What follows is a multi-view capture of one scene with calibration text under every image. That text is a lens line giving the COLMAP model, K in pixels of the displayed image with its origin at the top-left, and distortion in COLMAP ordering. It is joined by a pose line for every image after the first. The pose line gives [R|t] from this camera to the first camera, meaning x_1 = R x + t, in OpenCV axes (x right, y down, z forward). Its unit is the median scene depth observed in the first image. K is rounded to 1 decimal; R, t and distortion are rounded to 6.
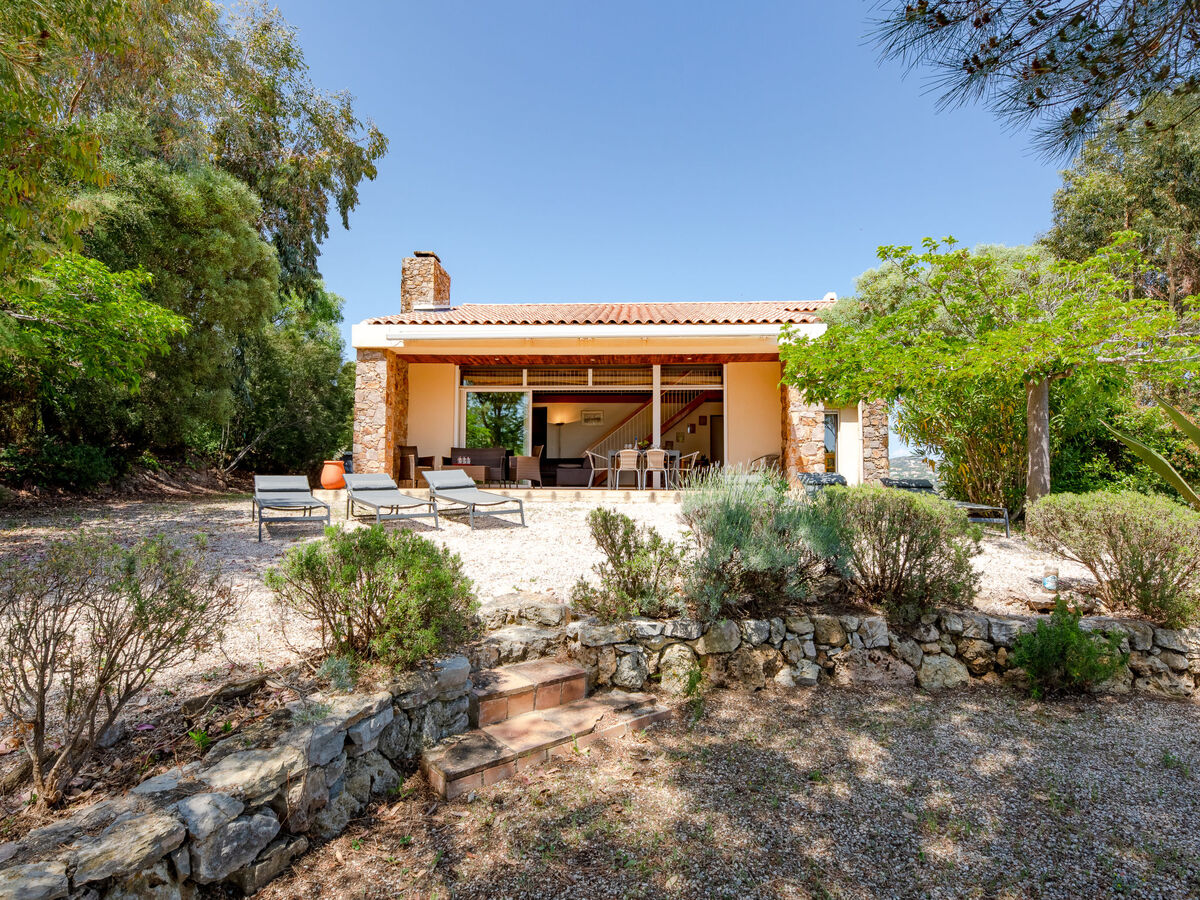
lens RADIAL K [[611.8, 0, 599.8], [0, 611.8, 482.2], [0, 0, 1]] dist [0.000488, 0.000194]
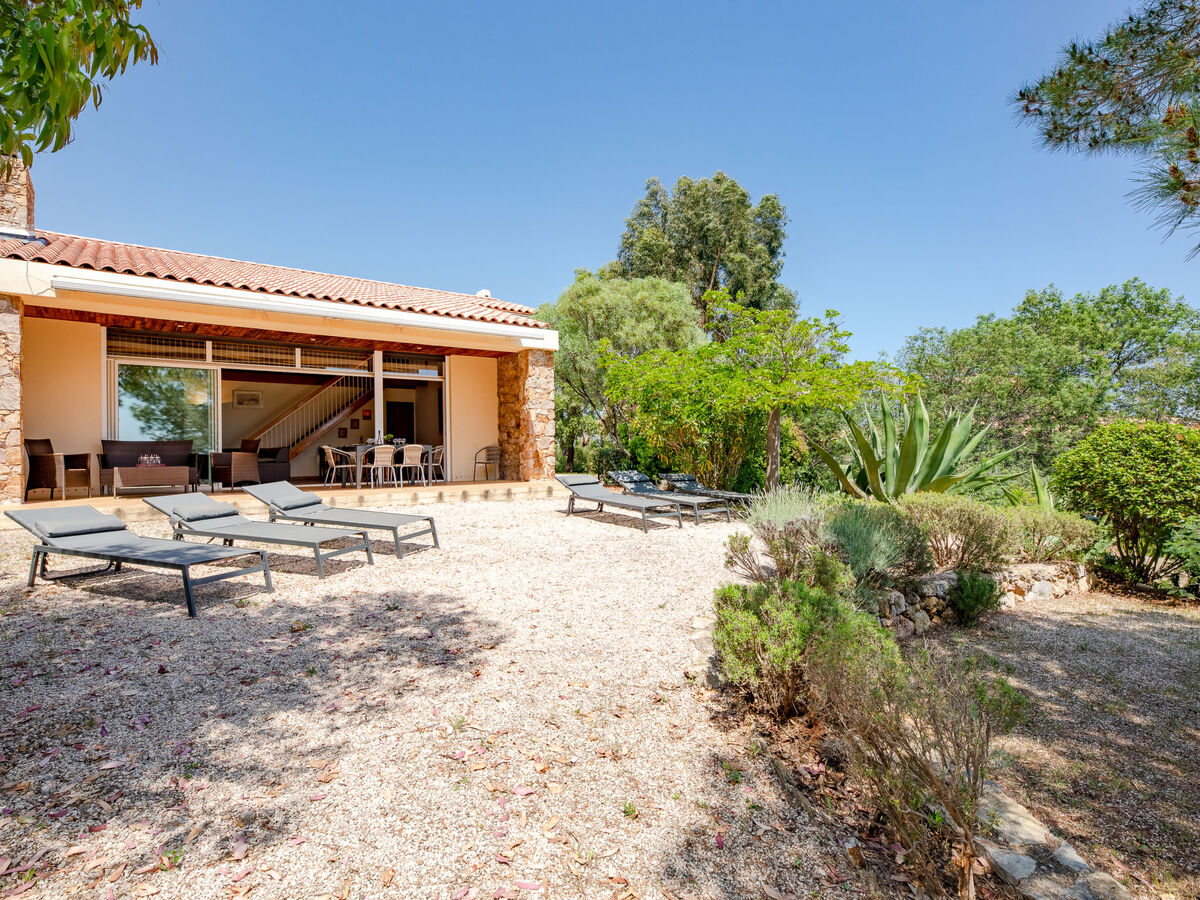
lens RADIAL K [[611.2, 0, 600.0], [0, 611.2, 450.0], [0, 0, 1]] dist [0.000876, 0.000279]
pose [[0.779819, -0.010410, 0.625919, -0.226347], [0.020391, 0.999754, -0.008778, -0.026407], [-0.625673, 0.019608, 0.779839, 0.071607]]
